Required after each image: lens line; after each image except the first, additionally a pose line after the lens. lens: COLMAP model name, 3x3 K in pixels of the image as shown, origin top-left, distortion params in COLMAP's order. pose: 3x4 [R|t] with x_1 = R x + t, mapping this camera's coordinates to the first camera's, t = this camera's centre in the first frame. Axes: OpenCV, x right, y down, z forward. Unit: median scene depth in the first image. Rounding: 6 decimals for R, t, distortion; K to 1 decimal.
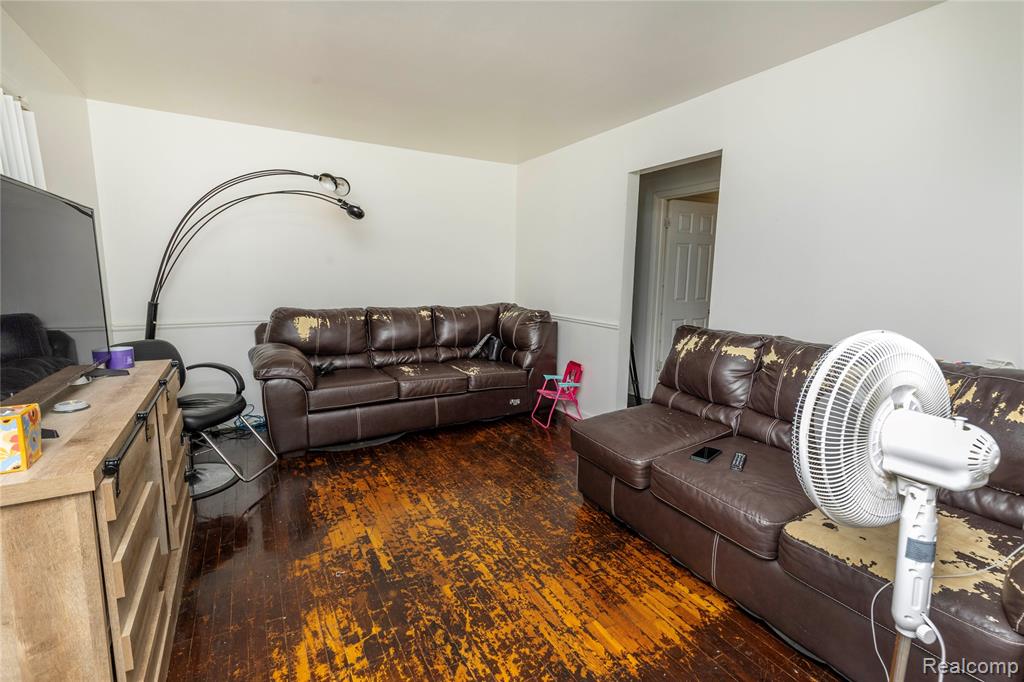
lens RADIAL K [[478.7, 0, 513.6], [0, 478.7, 342.7], [0, 0, 1]] dist [0.003205, -0.001568]
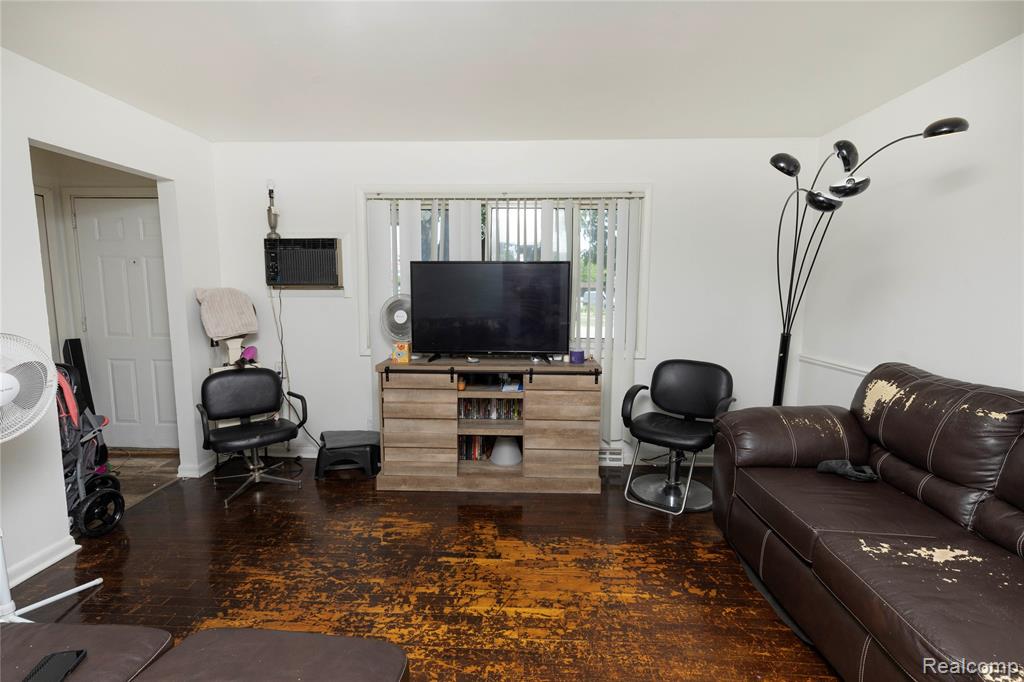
lens RADIAL K [[478.7, 0, 516.2], [0, 478.7, 342.3], [0, 0, 1]] dist [0.003205, -0.001568]
pose [[-0.556800, 0.080431, -0.826744, 0.515442], [-0.134675, 0.973391, 0.185399, -0.254238], [0.819656, 0.214572, -0.531152, 1.592077]]
